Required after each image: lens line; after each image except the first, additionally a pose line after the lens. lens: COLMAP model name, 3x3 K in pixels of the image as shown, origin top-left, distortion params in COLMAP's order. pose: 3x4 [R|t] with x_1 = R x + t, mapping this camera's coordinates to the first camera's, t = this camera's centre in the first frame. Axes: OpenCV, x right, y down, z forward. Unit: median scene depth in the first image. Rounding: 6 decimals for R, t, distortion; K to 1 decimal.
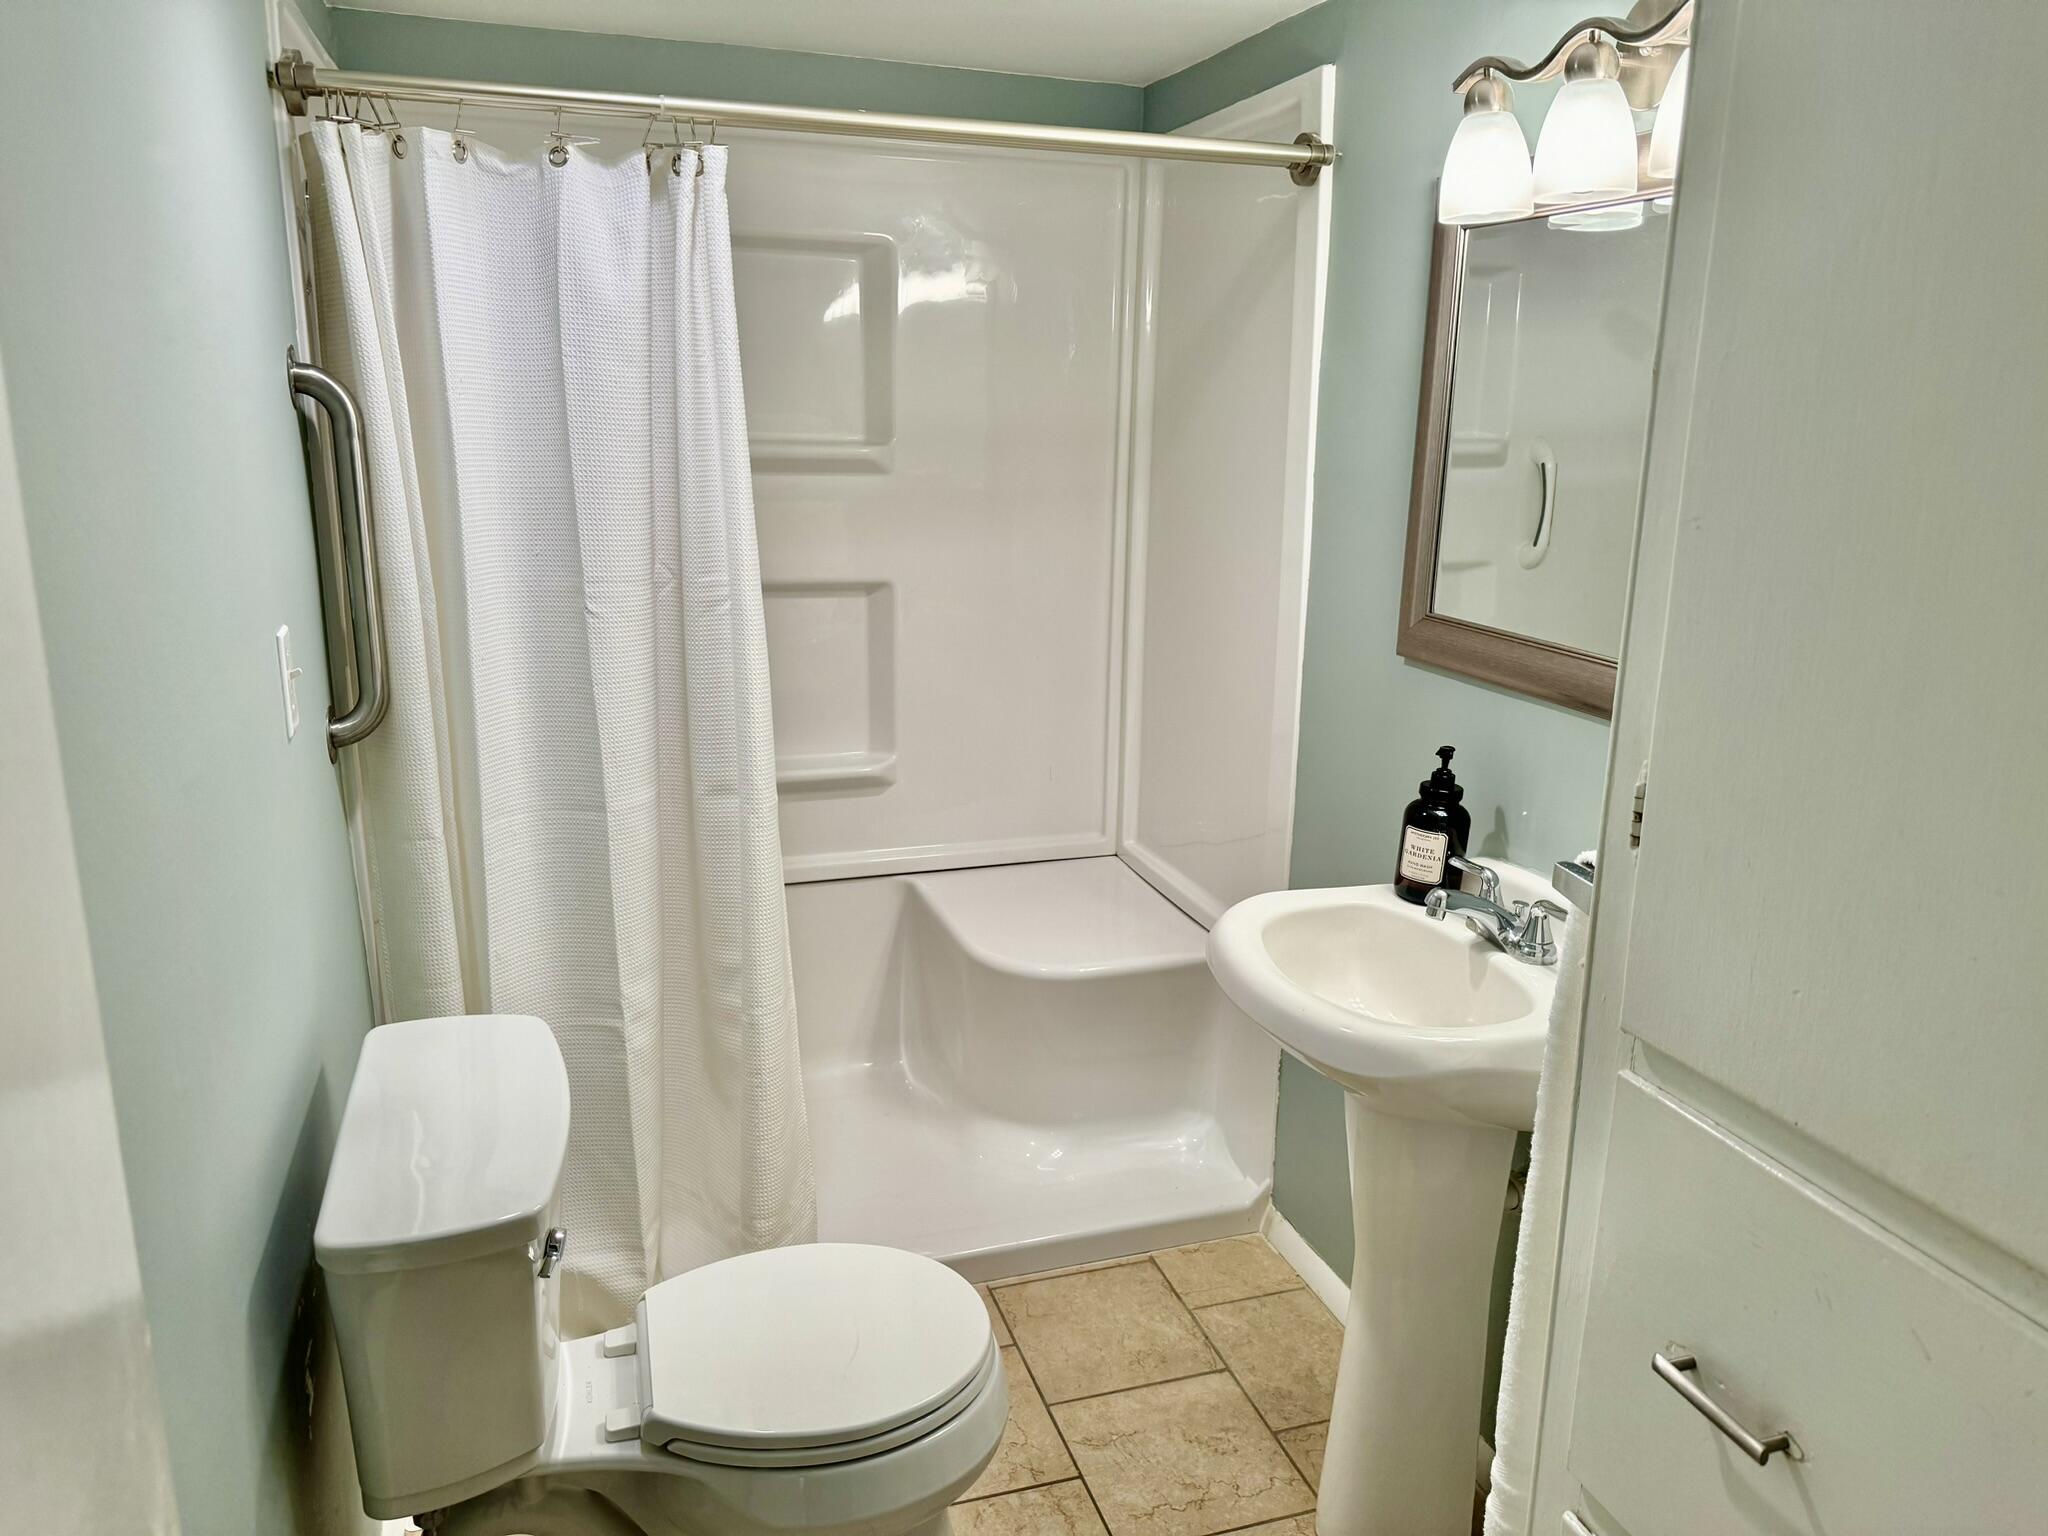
lens RADIAL K [[1466.9, 0, 1042.3], [0, 1466.9, 792.0], [0, 0, 1]] dist [0.121324, -0.234025]
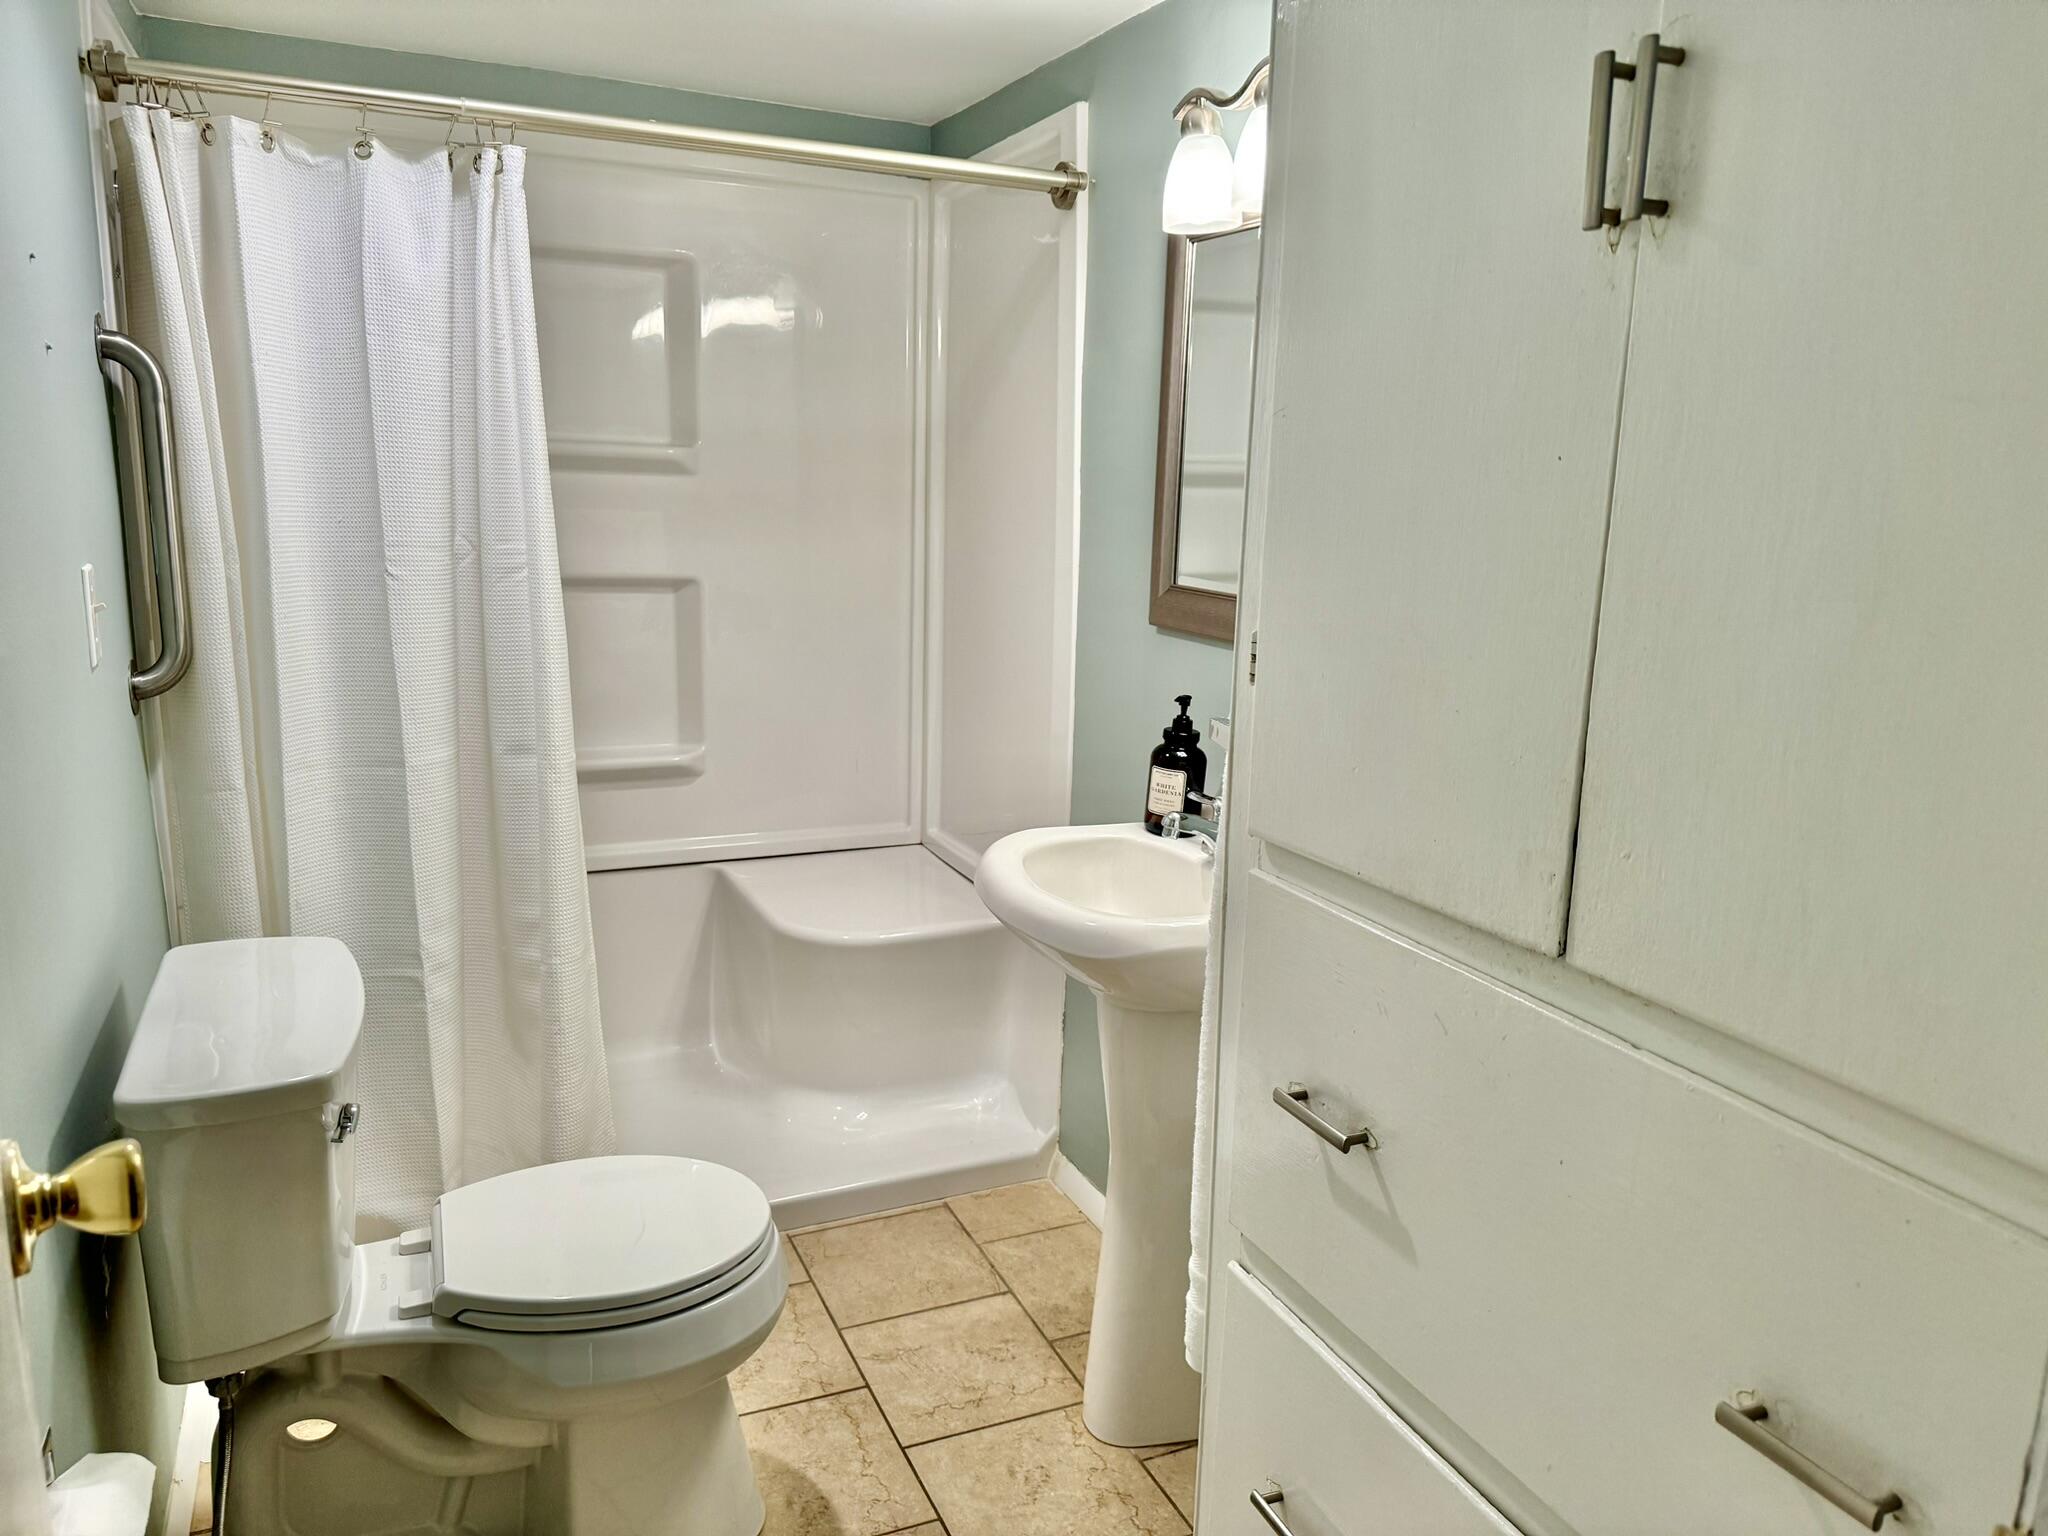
lens RADIAL K [[1440.1, 0, 1024.0], [0, 1440.1, 768.0], [0, 0, 1]] dist [0.093187, -0.141277]
pose [[0.994338, -0.008143, 0.105956, 0.031948], [0.012348, 0.999159, -0.039093, 0.062551], [-0.105548, 0.040180, 0.993602, -0.074333]]
